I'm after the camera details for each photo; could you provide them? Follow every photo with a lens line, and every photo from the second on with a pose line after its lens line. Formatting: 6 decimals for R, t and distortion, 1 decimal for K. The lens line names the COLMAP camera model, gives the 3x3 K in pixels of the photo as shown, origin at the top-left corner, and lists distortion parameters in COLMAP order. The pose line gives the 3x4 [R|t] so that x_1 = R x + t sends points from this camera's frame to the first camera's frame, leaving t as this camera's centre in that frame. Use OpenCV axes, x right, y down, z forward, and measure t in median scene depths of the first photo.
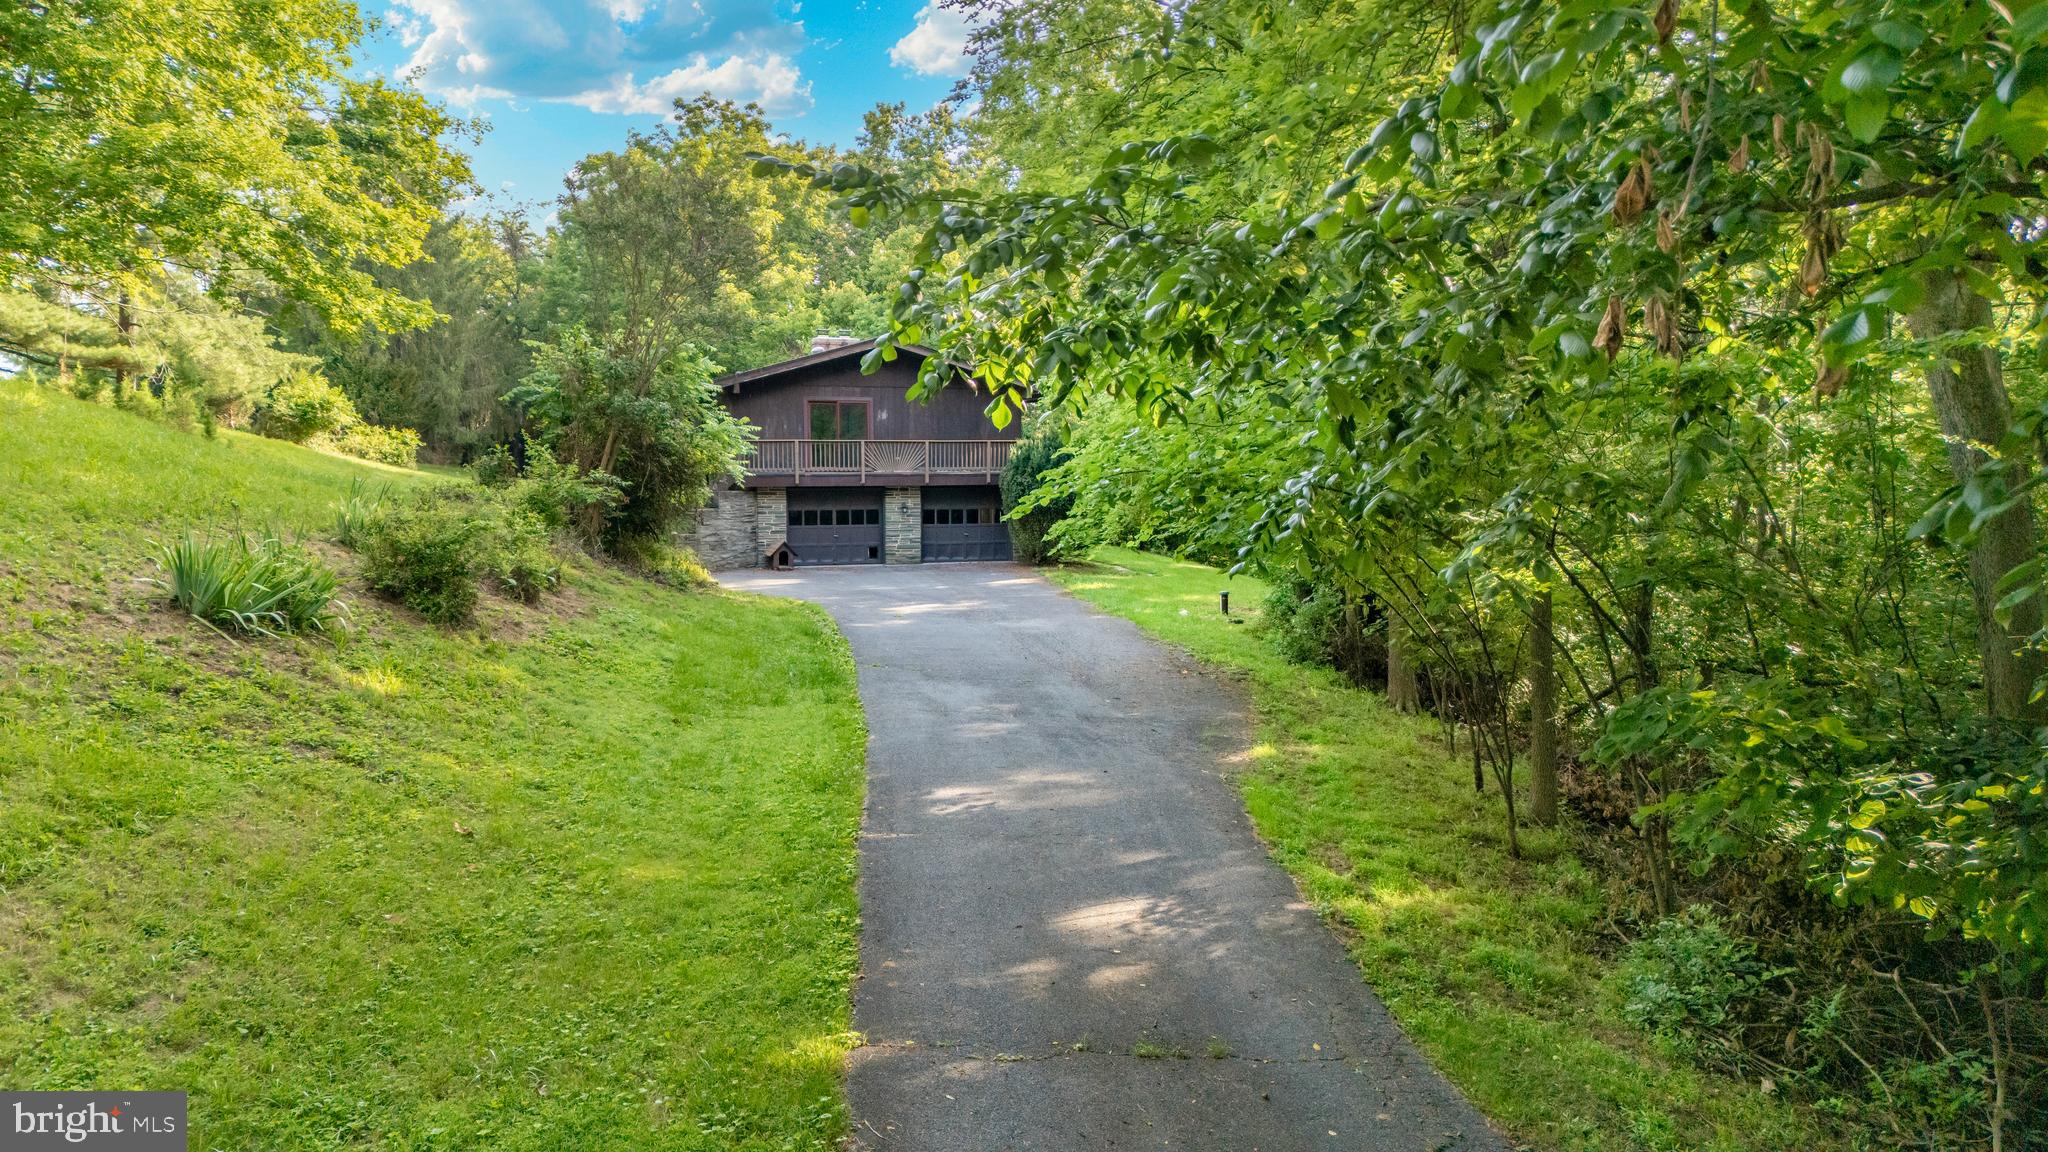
lens RADIAL K [[1516.4, 0, 1024.0], [0, 1516.4, 576.0], [0, 0, 1]] dist [0.223832, -0.580823]
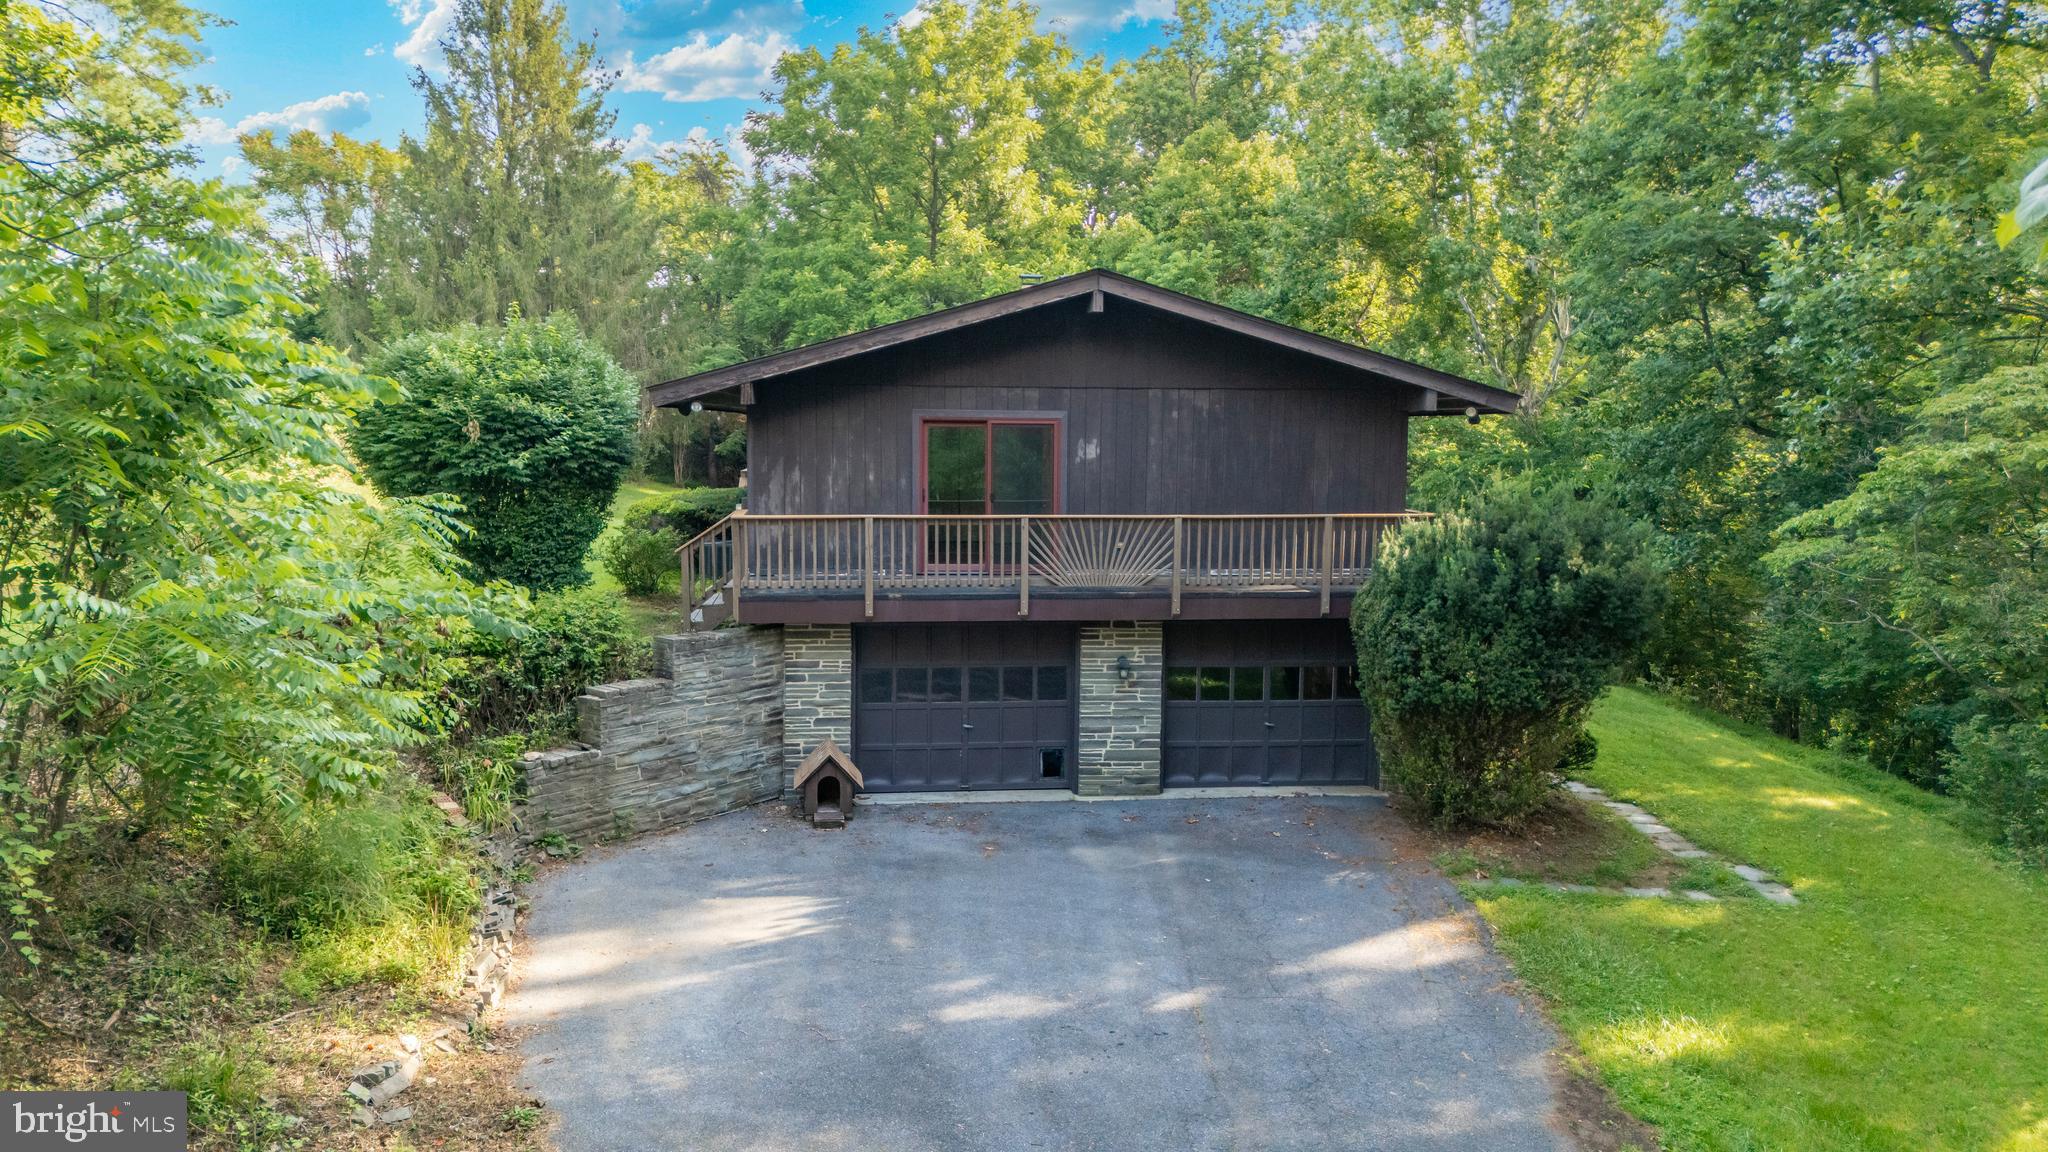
lens RADIAL K [[1516.4, 0, 1024.0], [0, 1516.4, 576.0], [0, 0, 1]] dist [0.223832, -0.580823]
pose [[0.975944, 0.030502, -0.215878, -0.013666], [-0.027075, 0.999456, 0.018815, -0.078325], [0.216334, -0.012517, 0.976239, 0.571581]]
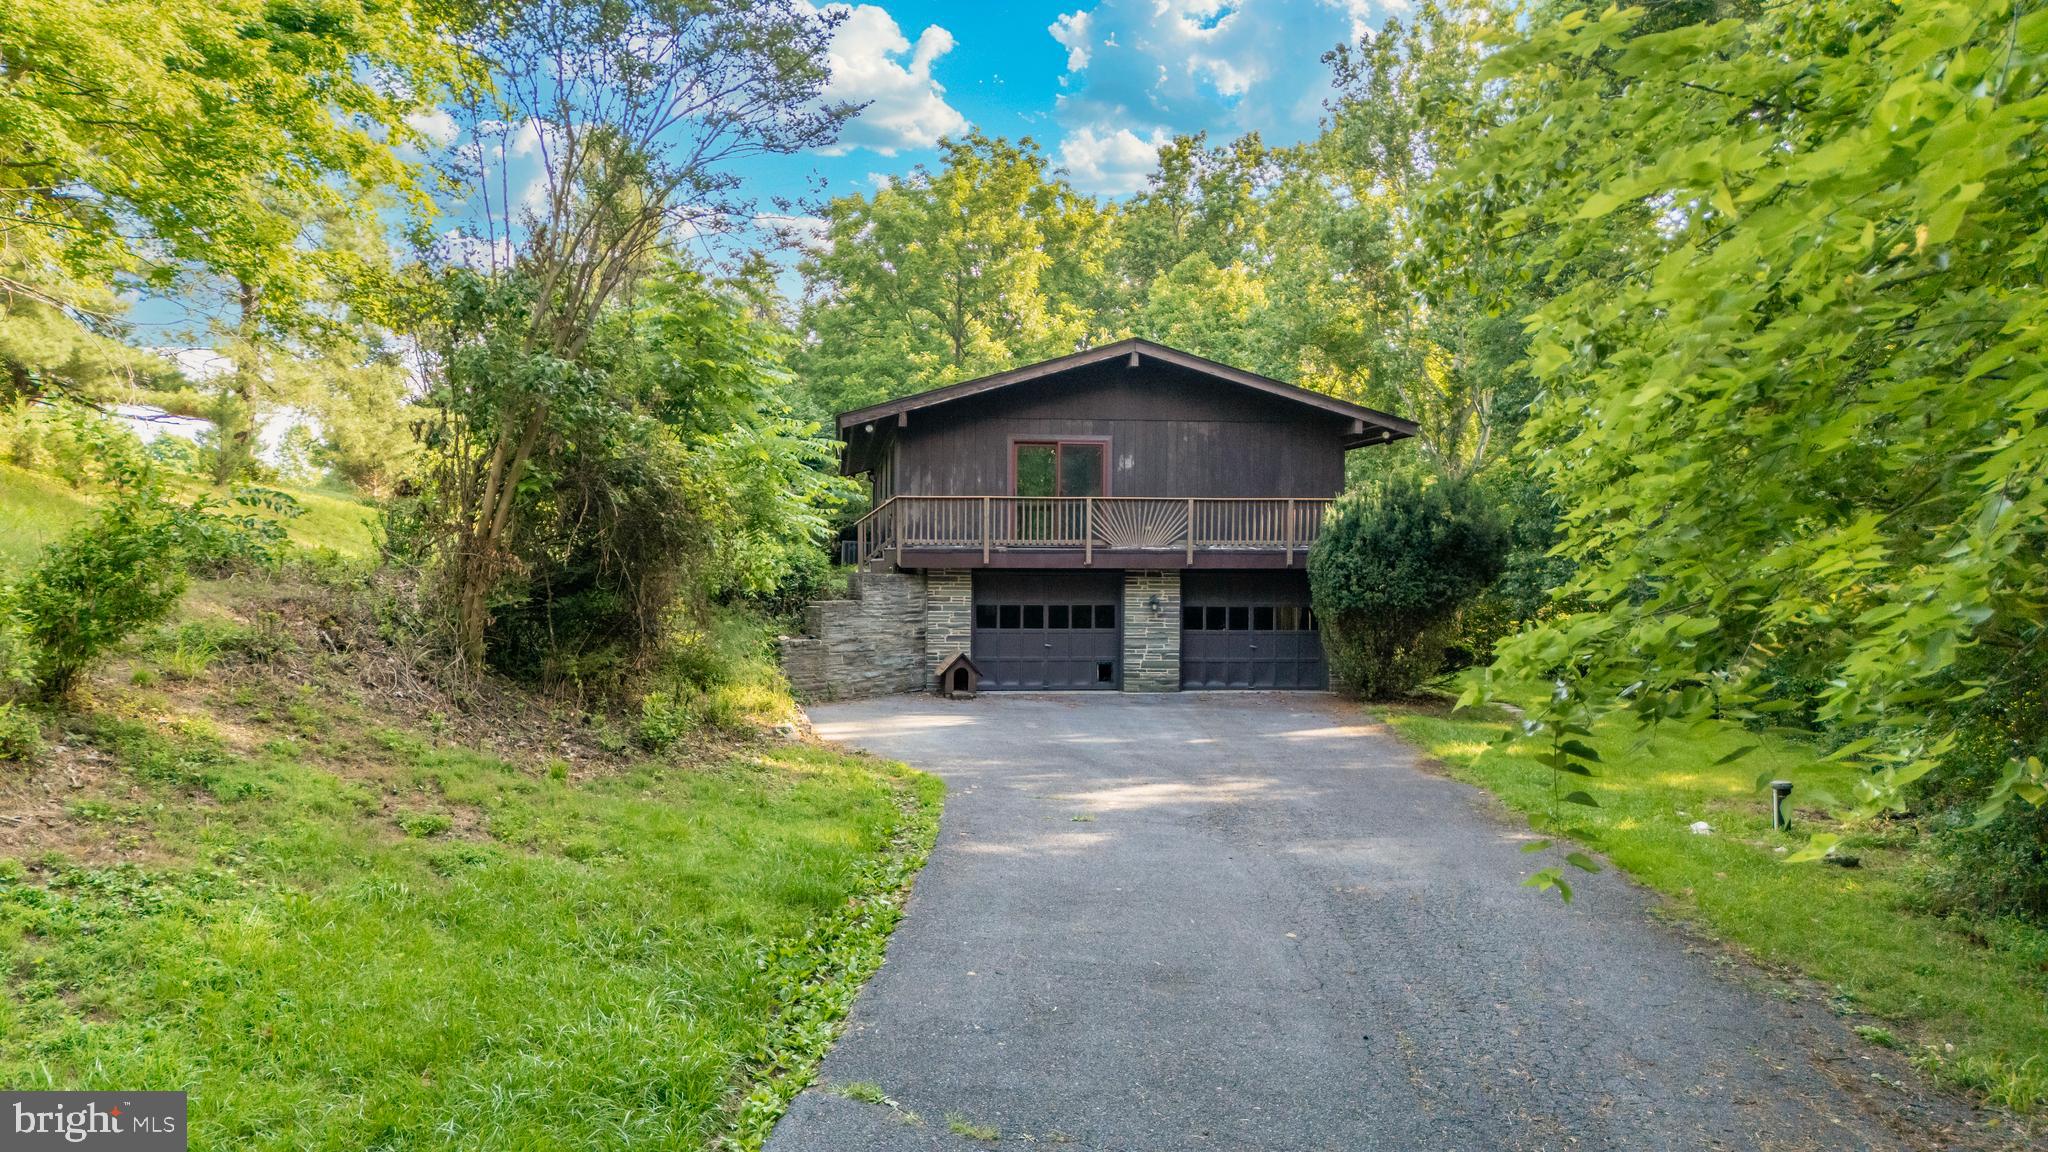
lens RADIAL K [[1516.4, 0, 1024.0], [0, 1516.4, 576.0], [0, 0, 1]] dist [0.223832, -0.580823]
pose [[0.979127, 0.009909, -0.203010, -0.002763], [-0.023845, 0.997513, -0.066319, -0.012687], [0.201848, 0.069776, 0.976928, 0.364346]]
